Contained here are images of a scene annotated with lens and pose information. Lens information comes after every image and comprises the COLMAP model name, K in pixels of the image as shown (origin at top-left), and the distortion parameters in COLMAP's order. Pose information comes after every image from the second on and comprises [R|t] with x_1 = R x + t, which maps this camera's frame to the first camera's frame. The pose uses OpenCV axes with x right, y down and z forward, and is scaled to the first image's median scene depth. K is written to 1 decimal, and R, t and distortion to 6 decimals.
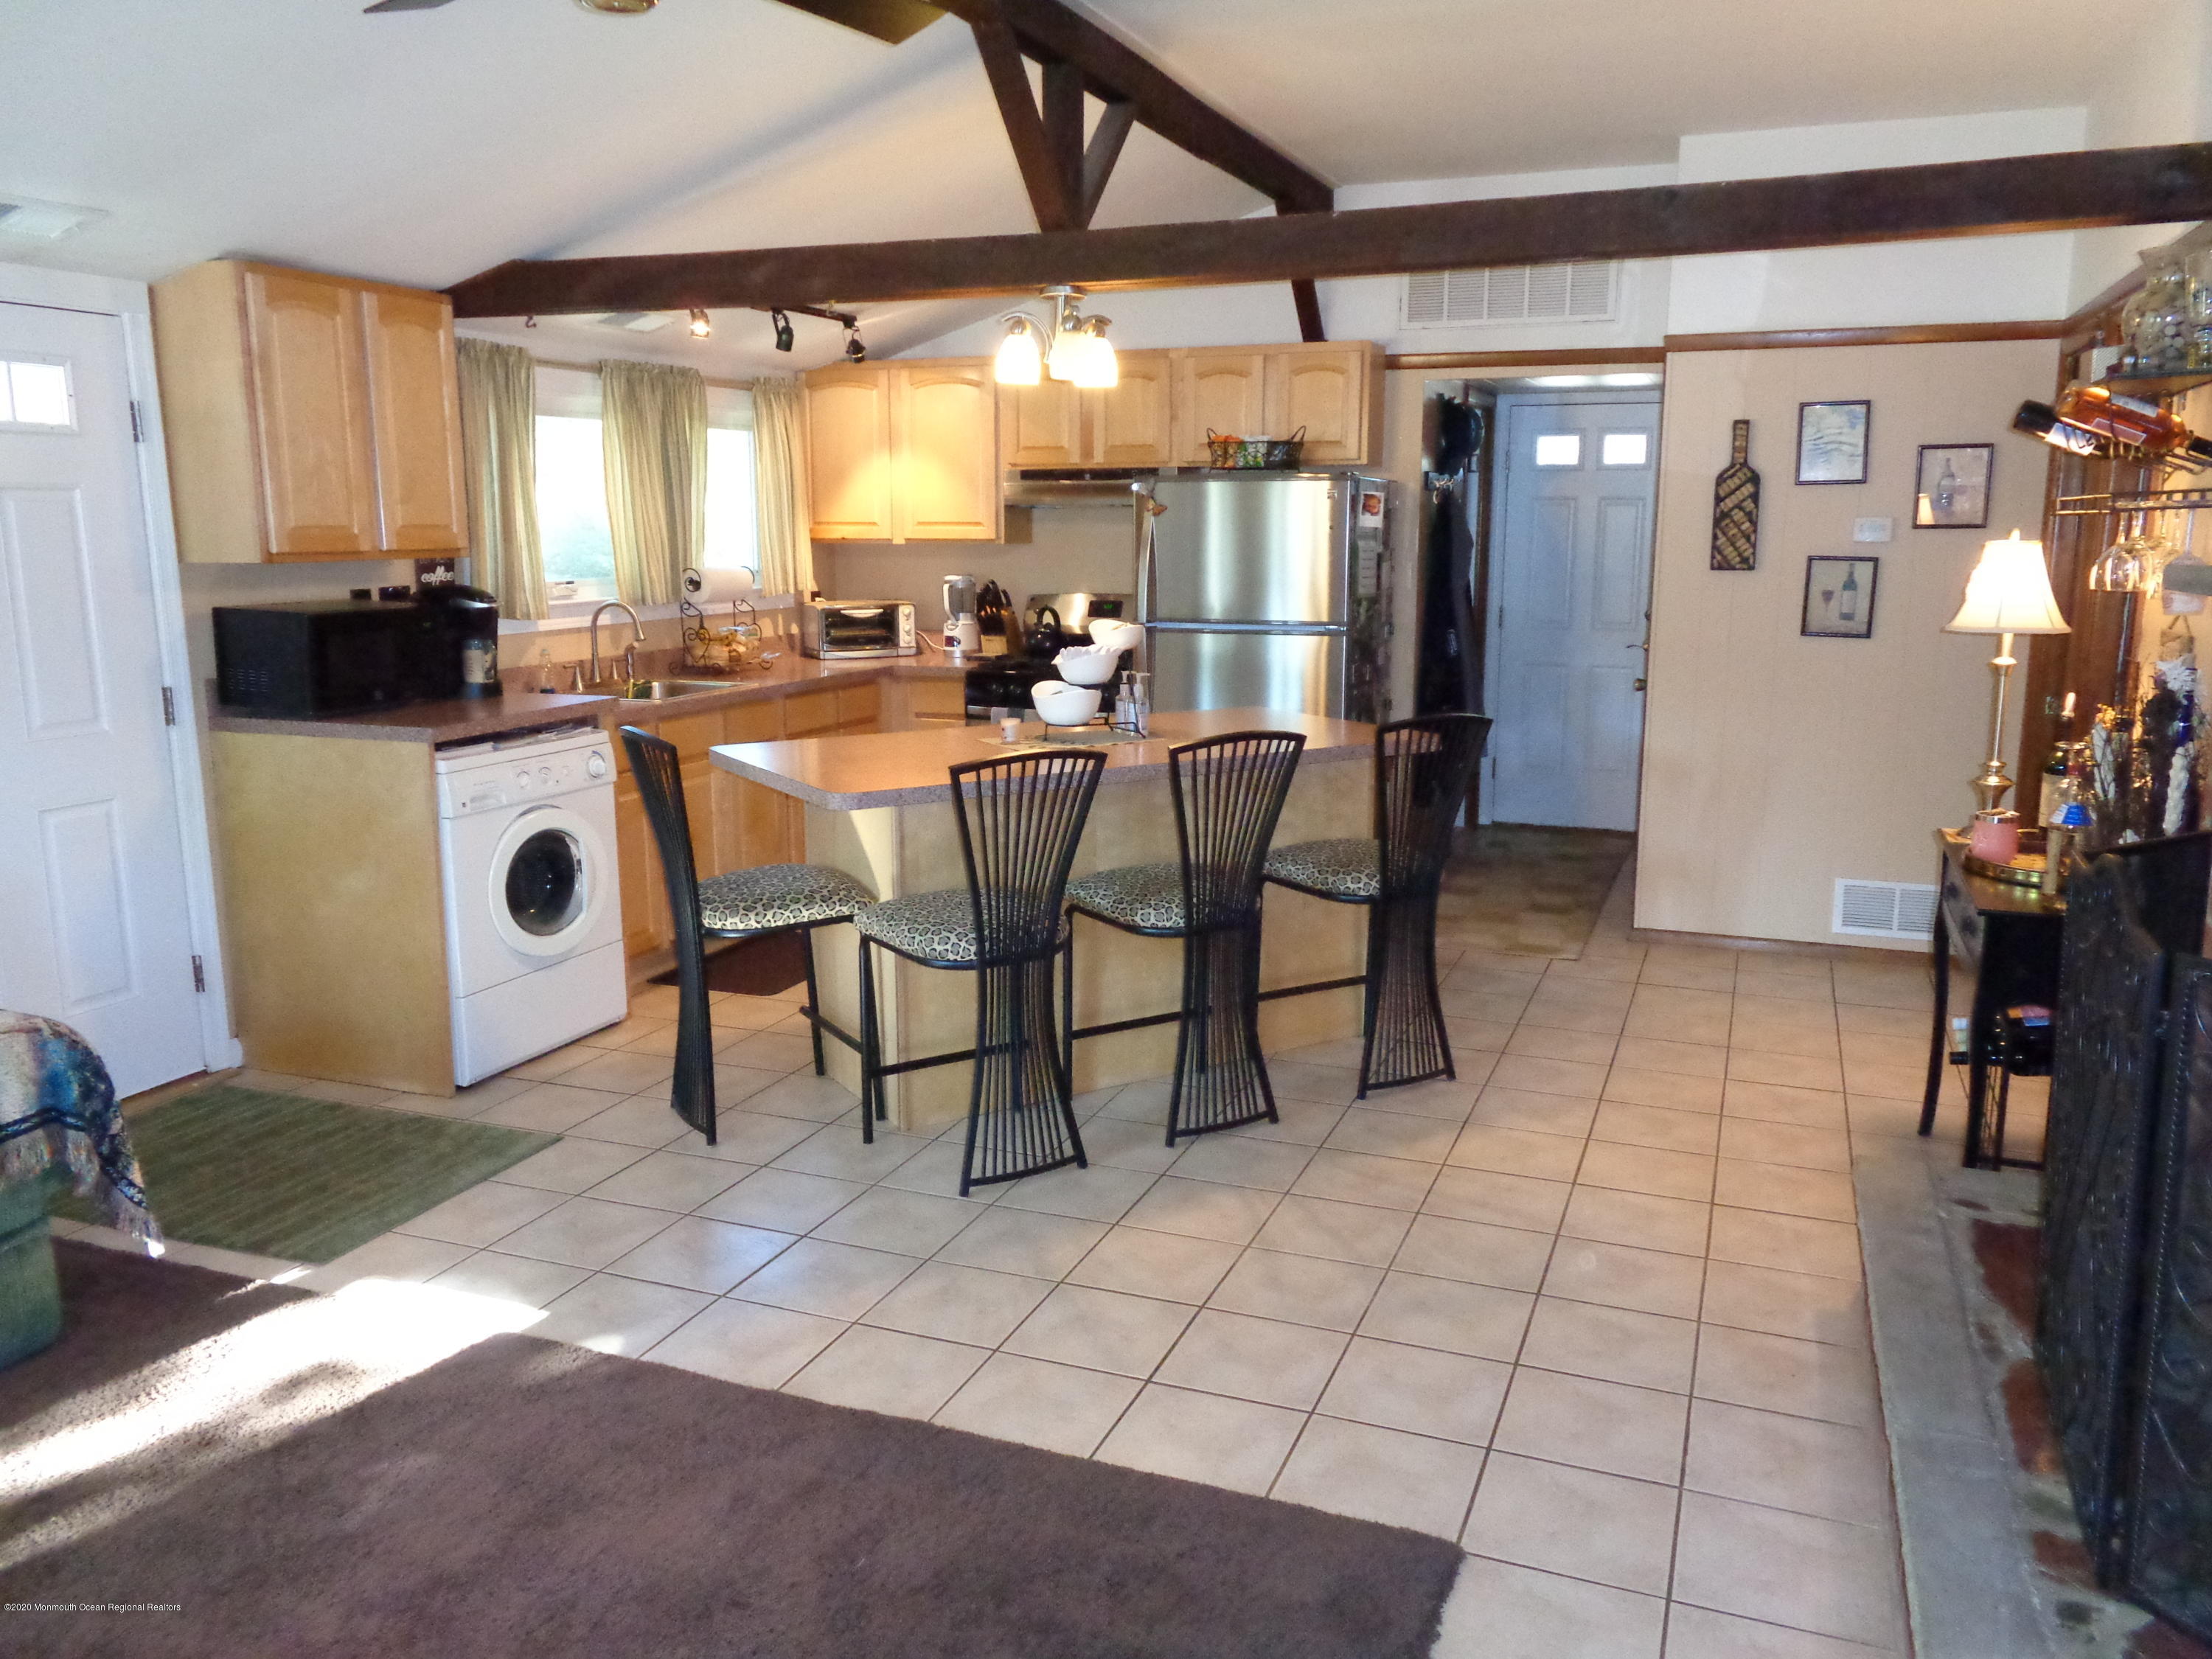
lens RADIAL K [[1681.5, 0, 1106.2], [0, 1681.5, 818.2], [0, 0, 1]] dist [-0.000342, 0.017885]
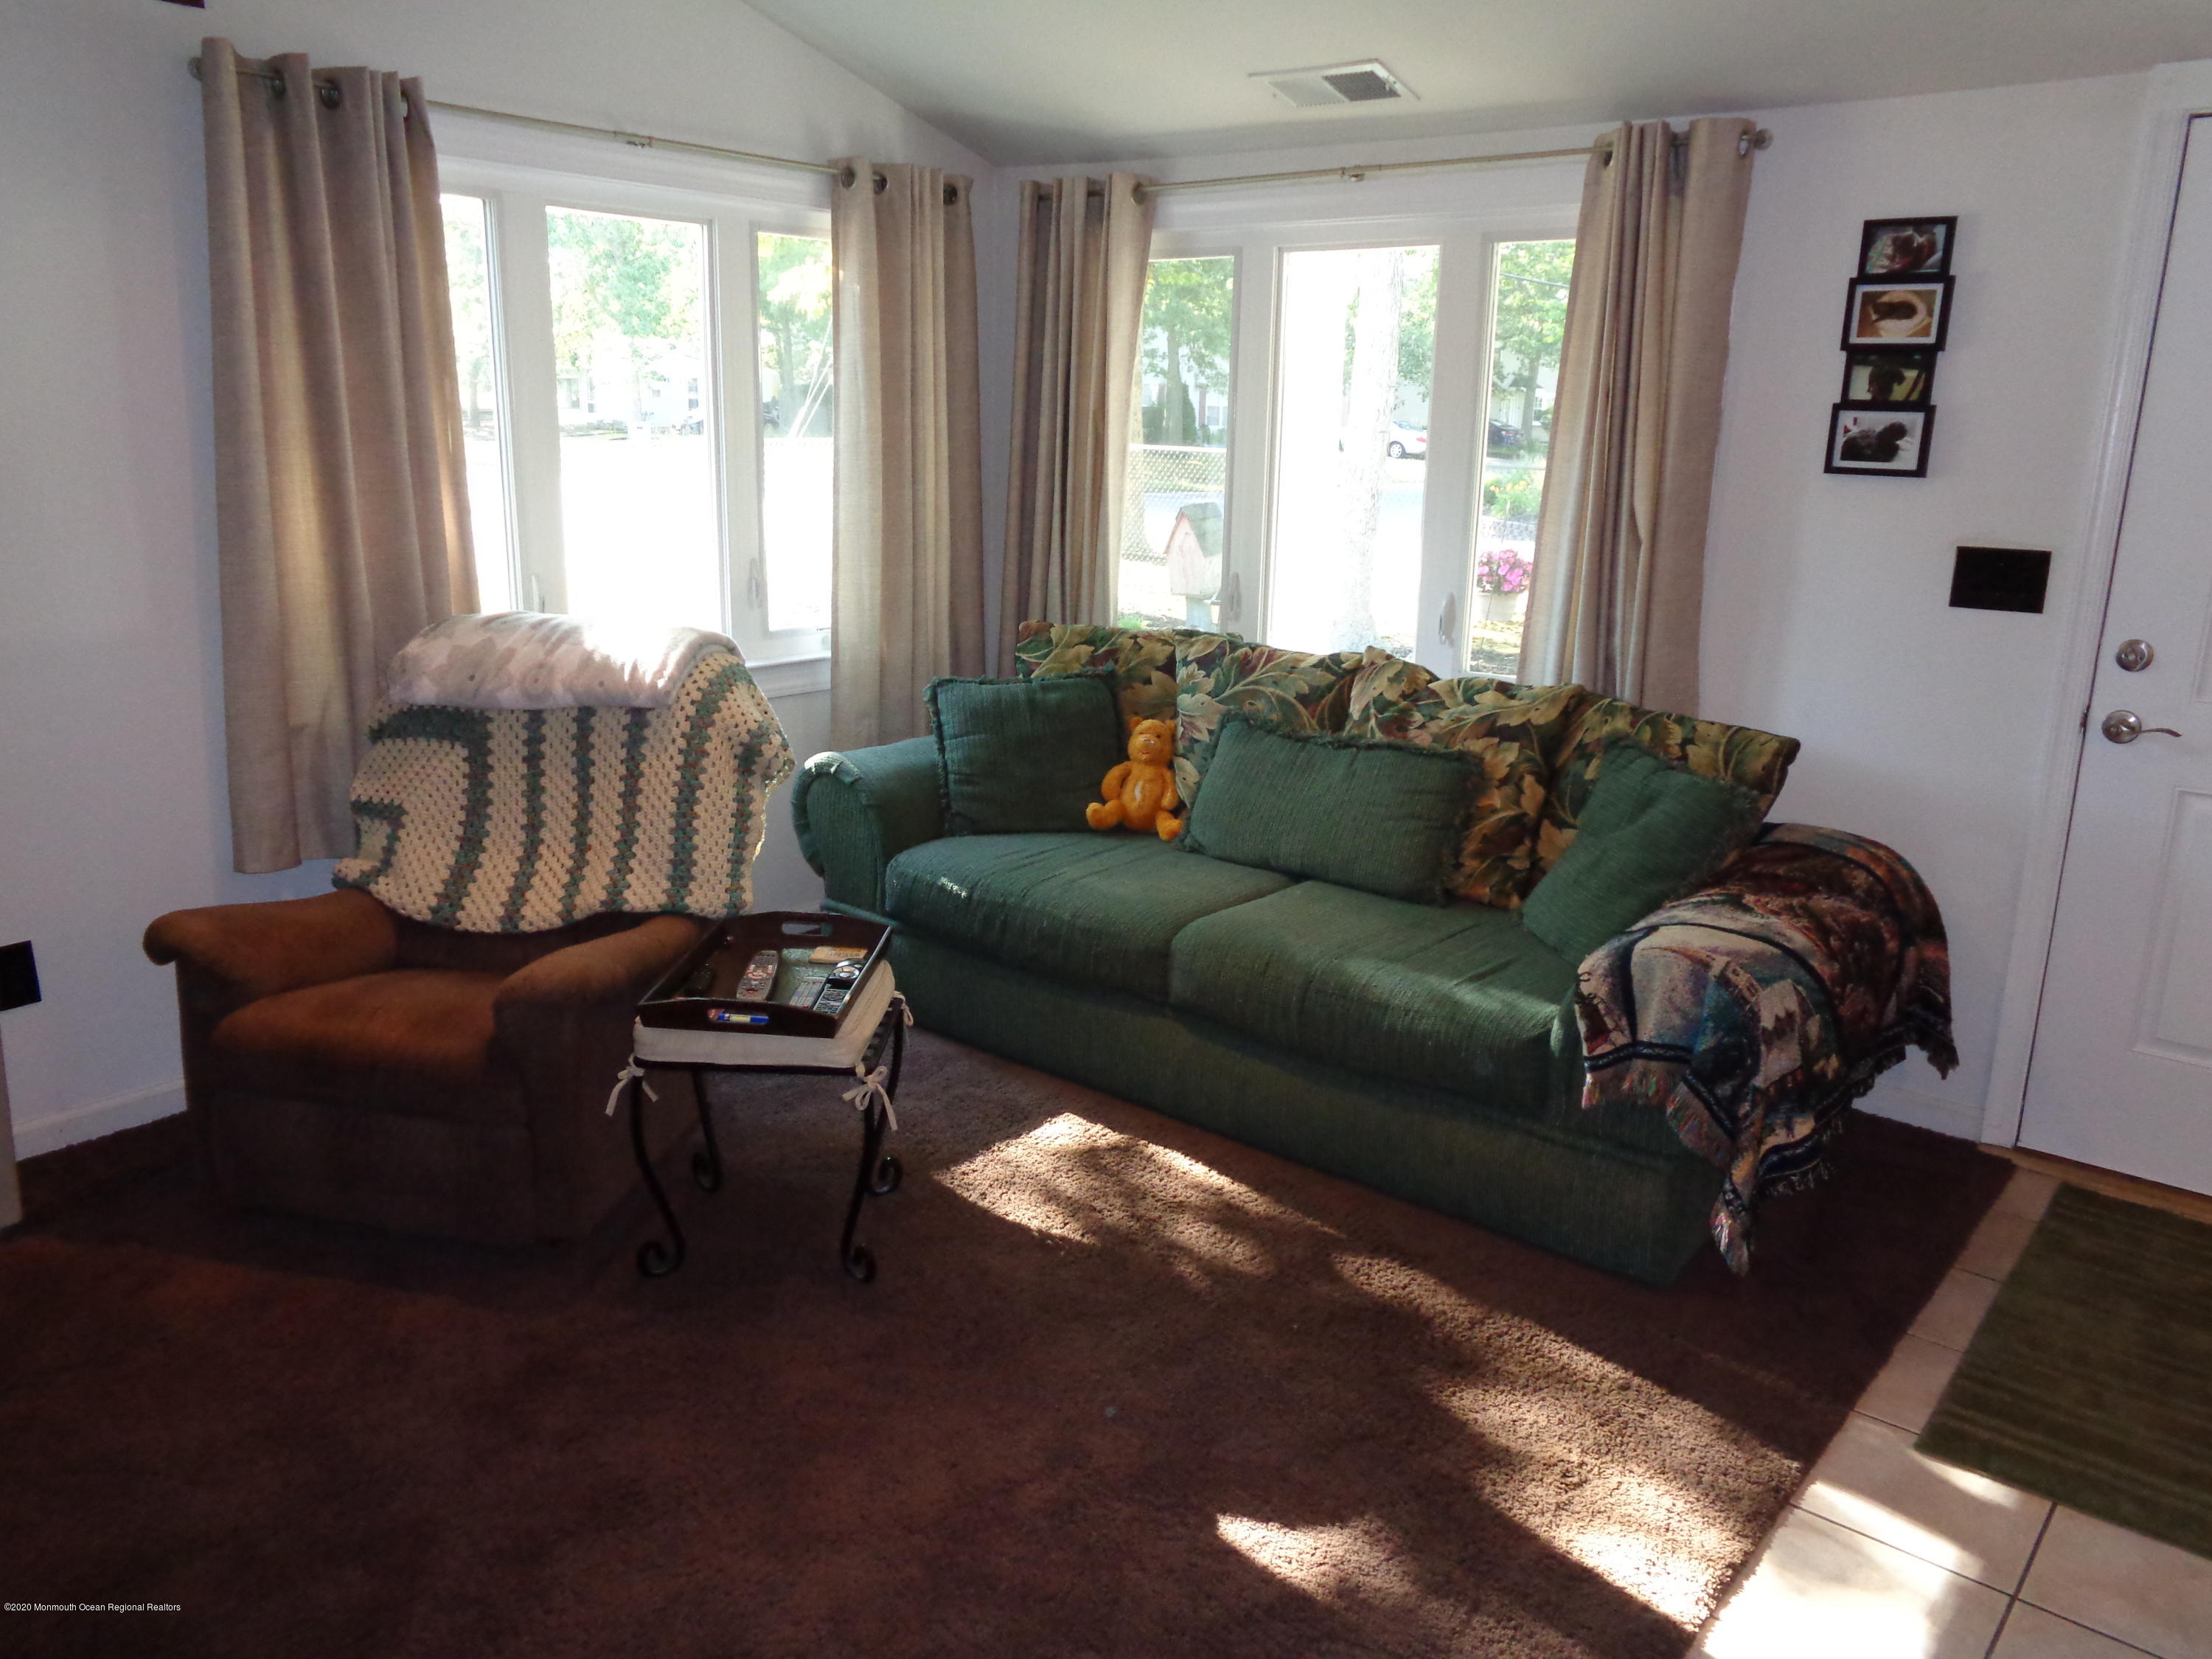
lens RADIAL K [[1681.5, 0, 1121.4], [0, 1681.5, 813.3], [0, 0, 1]] dist [-0.000342, 0.017885]
pose [[-0.302665, 0.226659, -0.925753, 0.168722], [-0.194745, 0.936111, 0.292865, -0.093506], [0.932989, 0.268926, -0.239187, 0.548621]]
